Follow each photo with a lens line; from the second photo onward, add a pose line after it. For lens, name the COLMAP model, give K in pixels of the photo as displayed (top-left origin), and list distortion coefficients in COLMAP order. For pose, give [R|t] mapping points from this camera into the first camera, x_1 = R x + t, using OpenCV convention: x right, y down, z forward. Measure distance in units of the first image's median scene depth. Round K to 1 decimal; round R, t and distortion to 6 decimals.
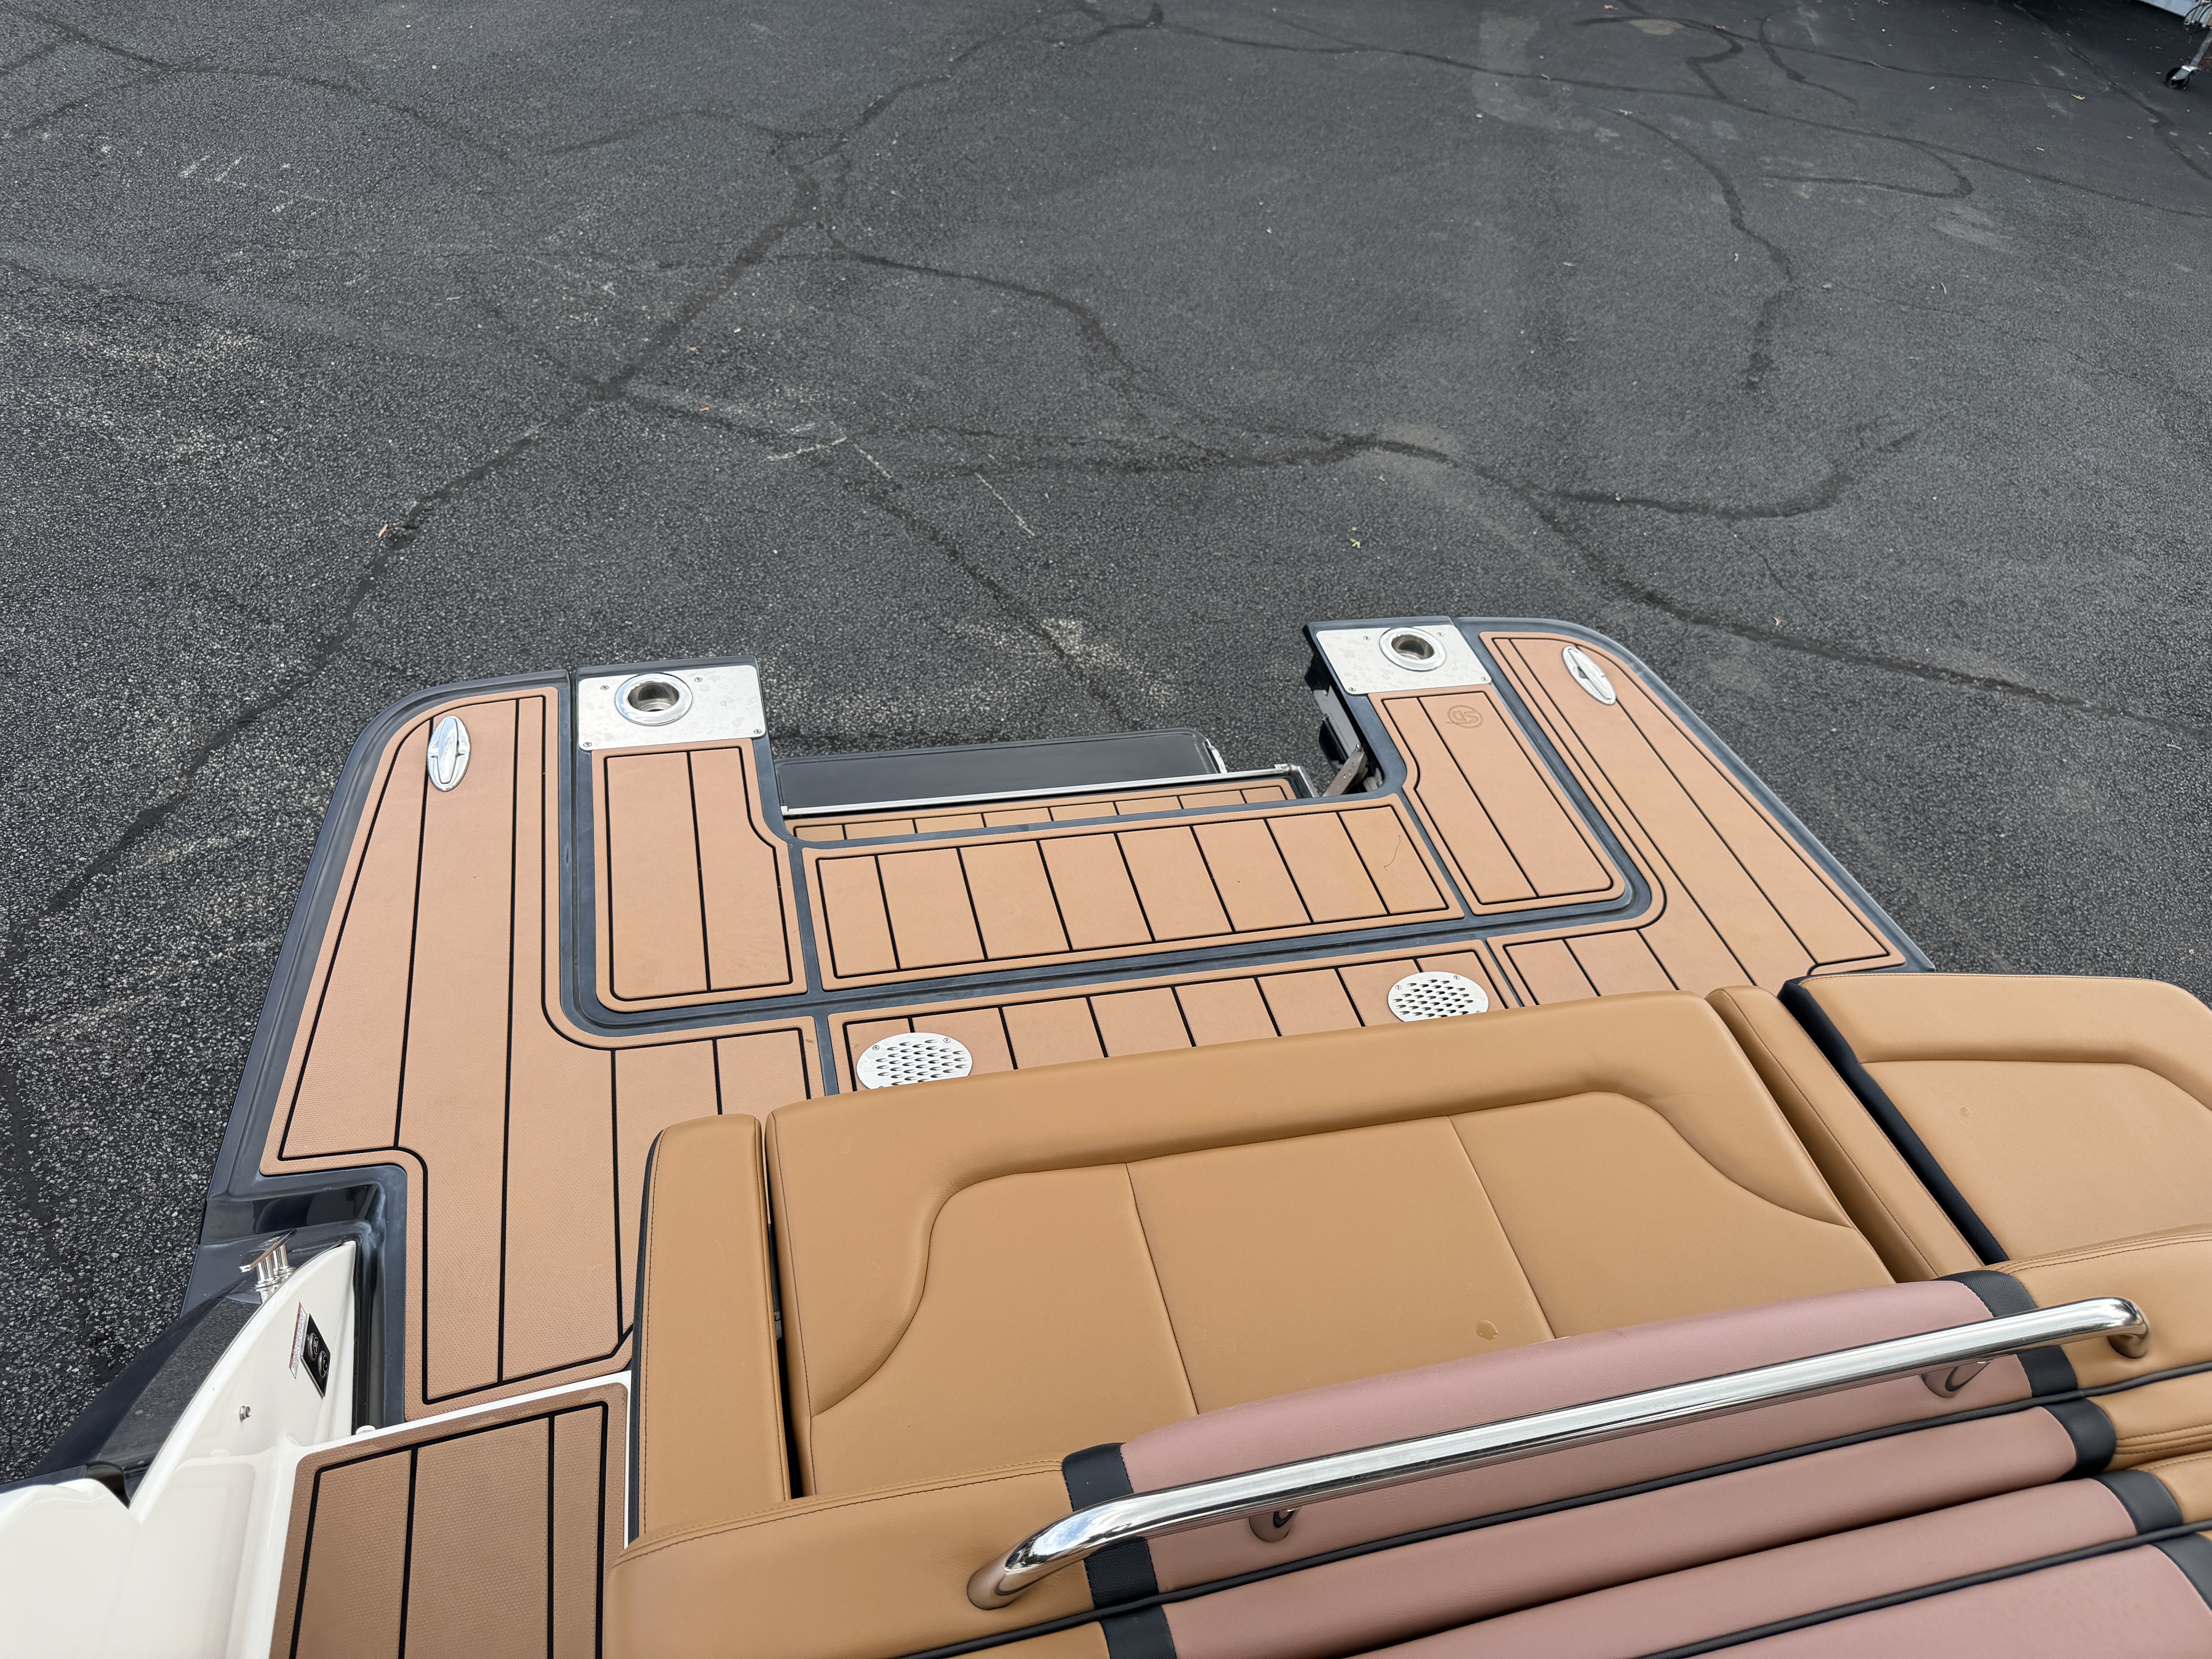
lens RADIAL K [[1553.1, 0, 1089.5], [0, 1553.1, 842.4], [0, 0, 1]] dist [-0.001053, -0.006153]
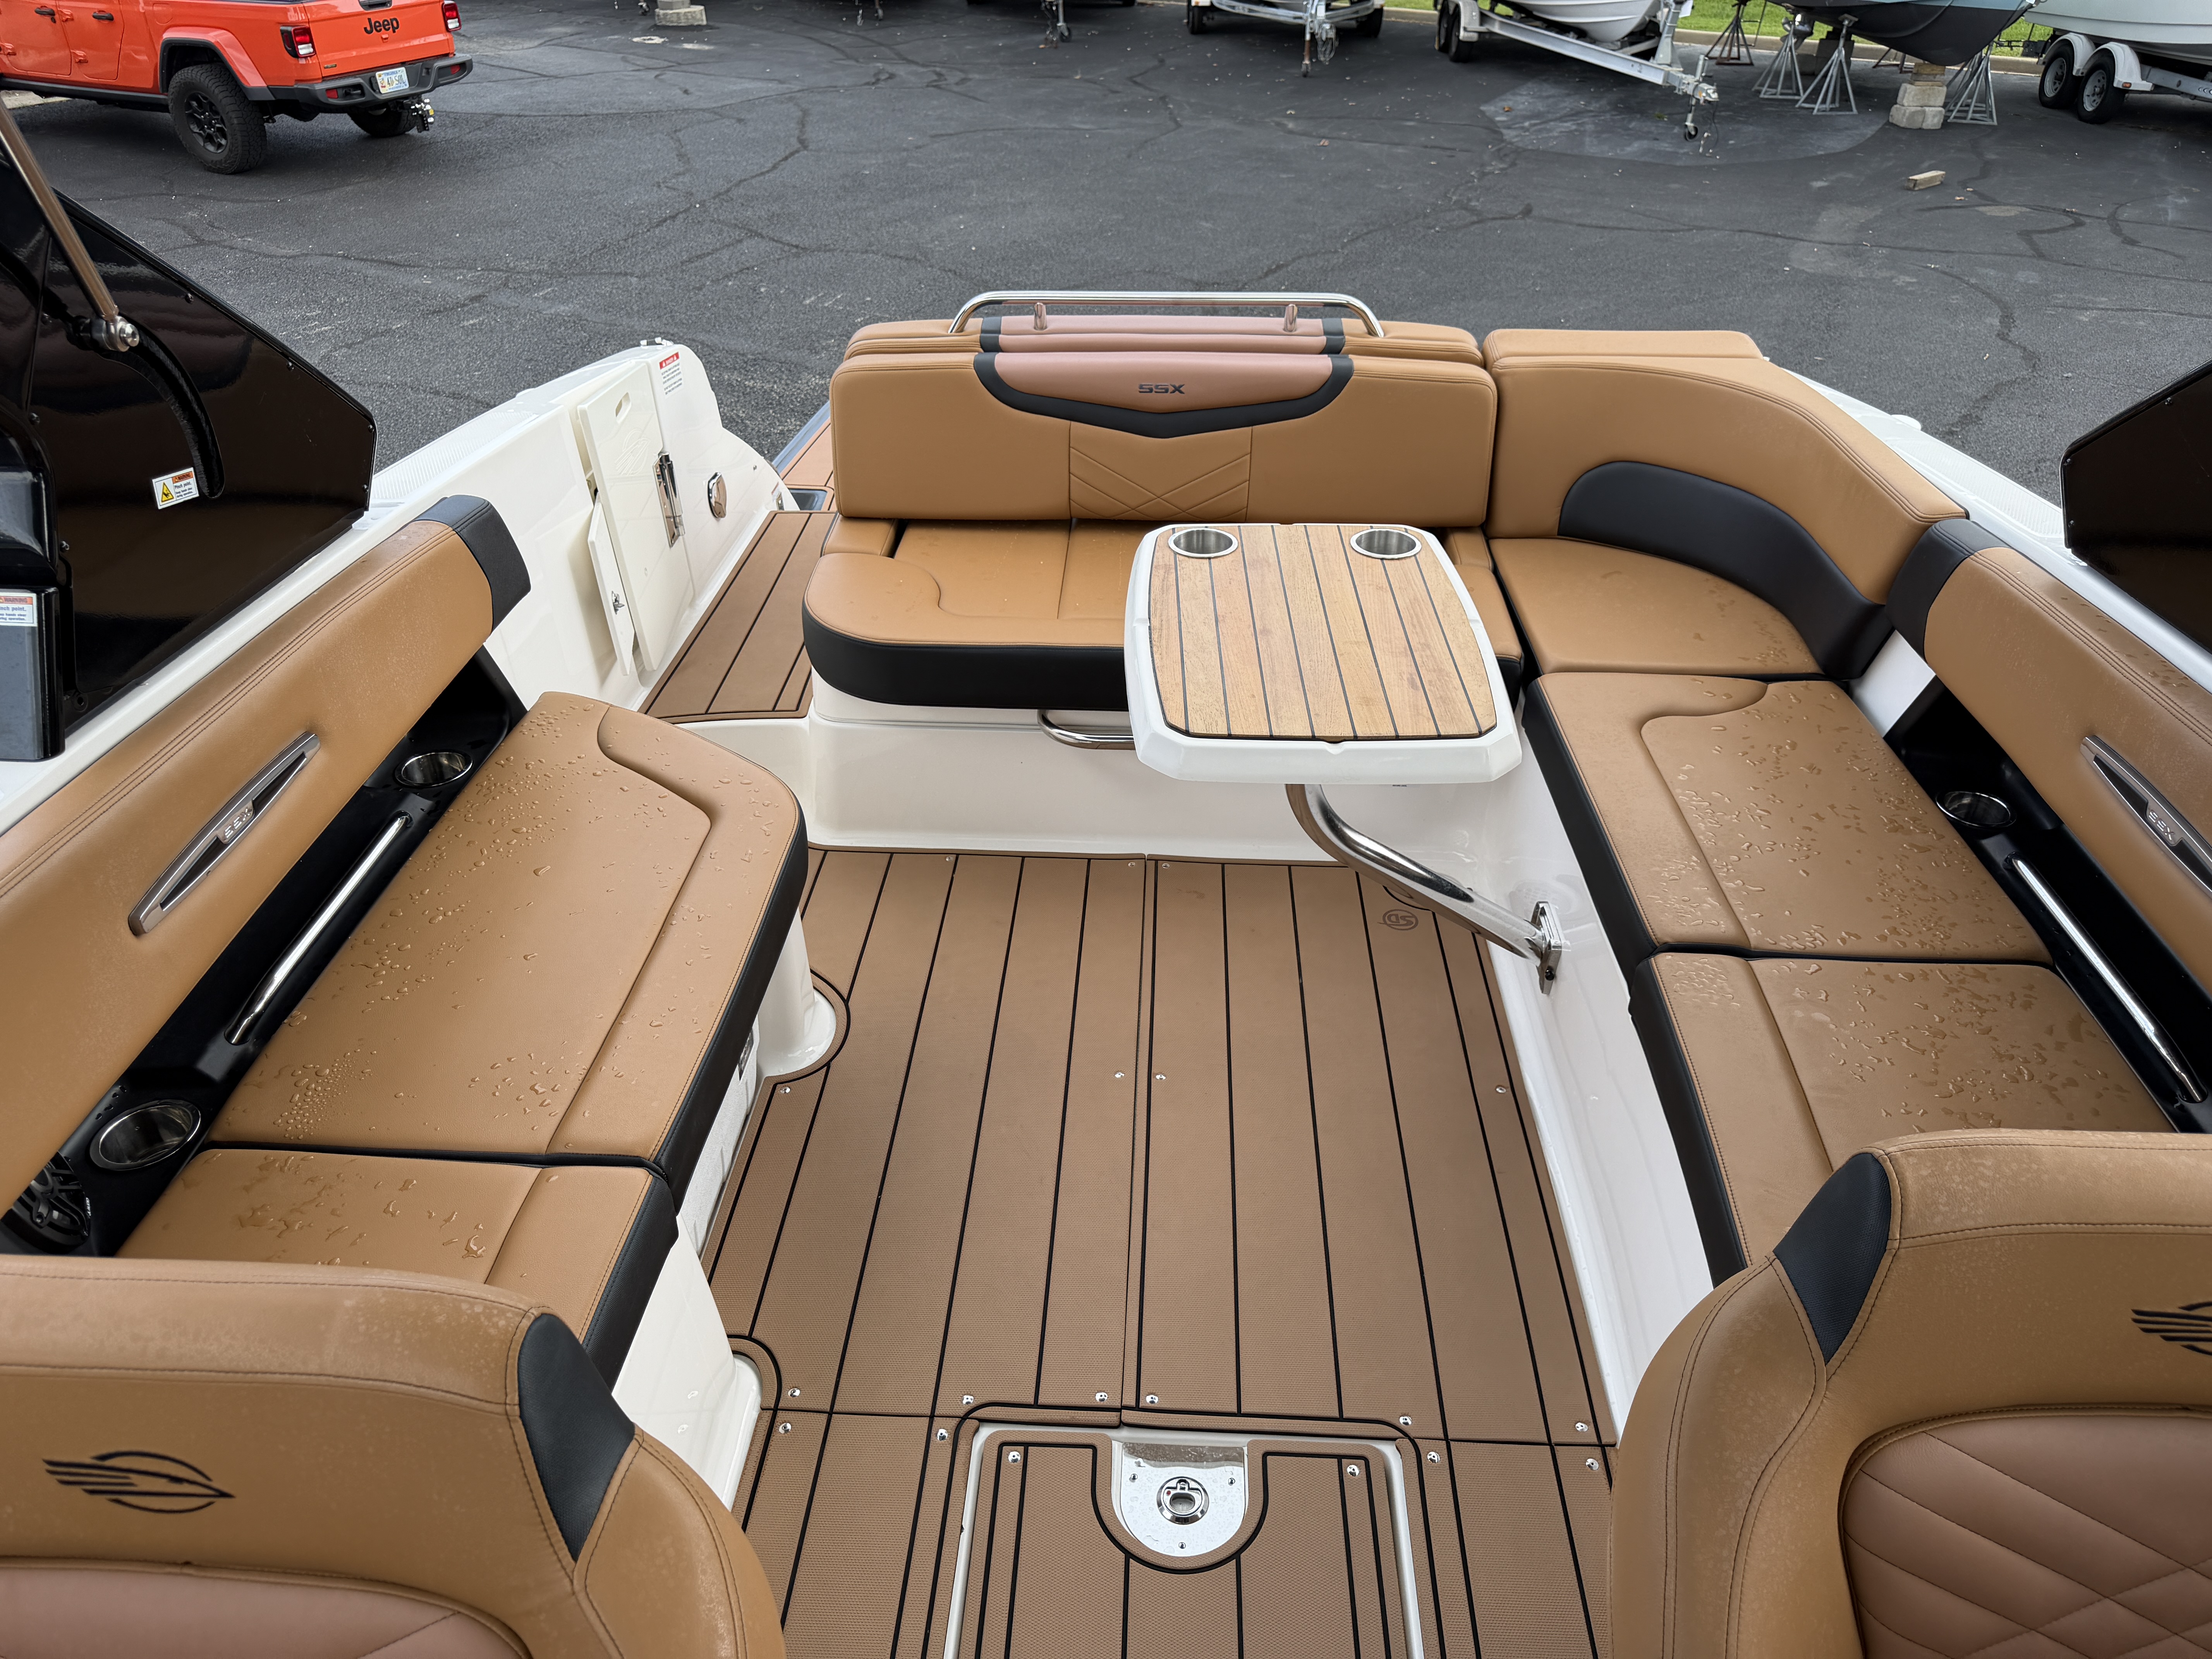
lens RADIAL K [[1560.8, 0, 1106.0], [0, 1560.8, 829.5], [0, 0, 1]] dist [-0.000876, -0.005236]
pose [[0.953210, 0.068695, -0.294401, 0.151631], [-0.119042, 0.980453, -0.156656, 0.231193], [0.277885, 0.184372, 0.942755, -0.222717]]
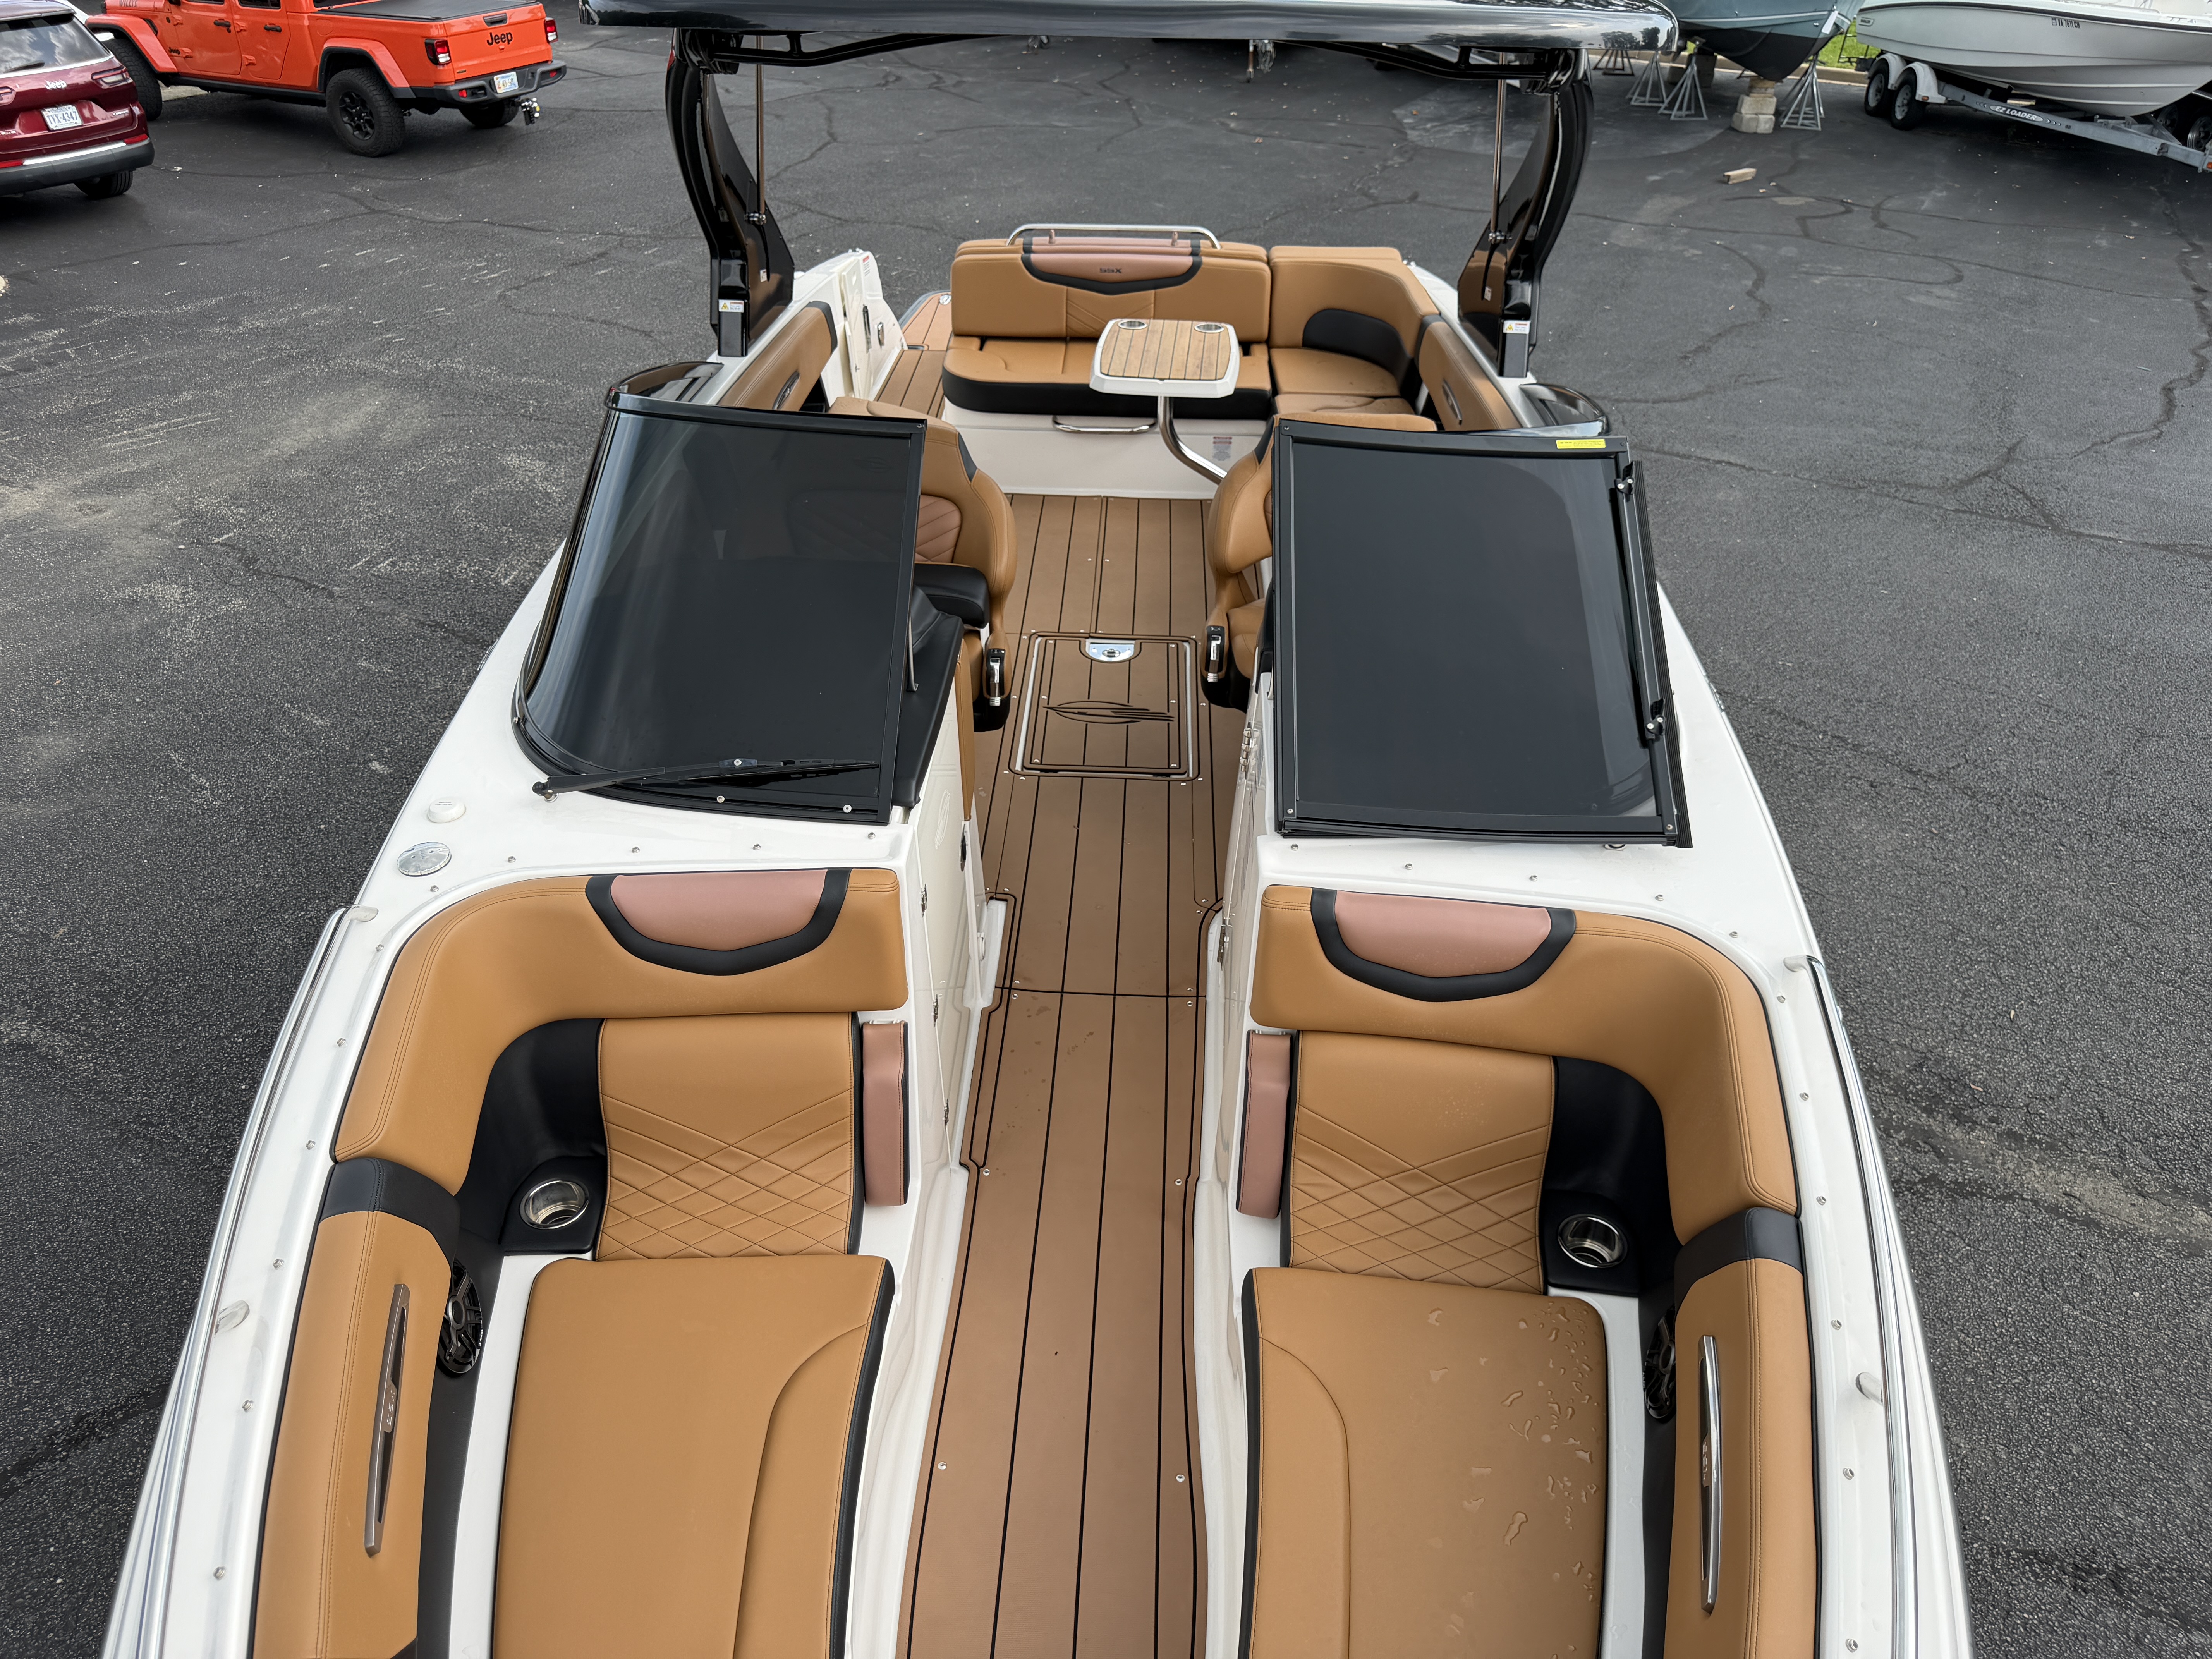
lens RADIAL K [[1553.1, 0, 1089.5], [0, 1553.1, 842.4], [0, 0, 1]] dist [-0.001053, -0.006153]
pose [[0.955760, 0.078600, -0.283451, 0.276615], [-0.123176, 0.982024, -0.143023, 0.455443], [0.267115, 0.171610, 0.948261, -0.568403]]
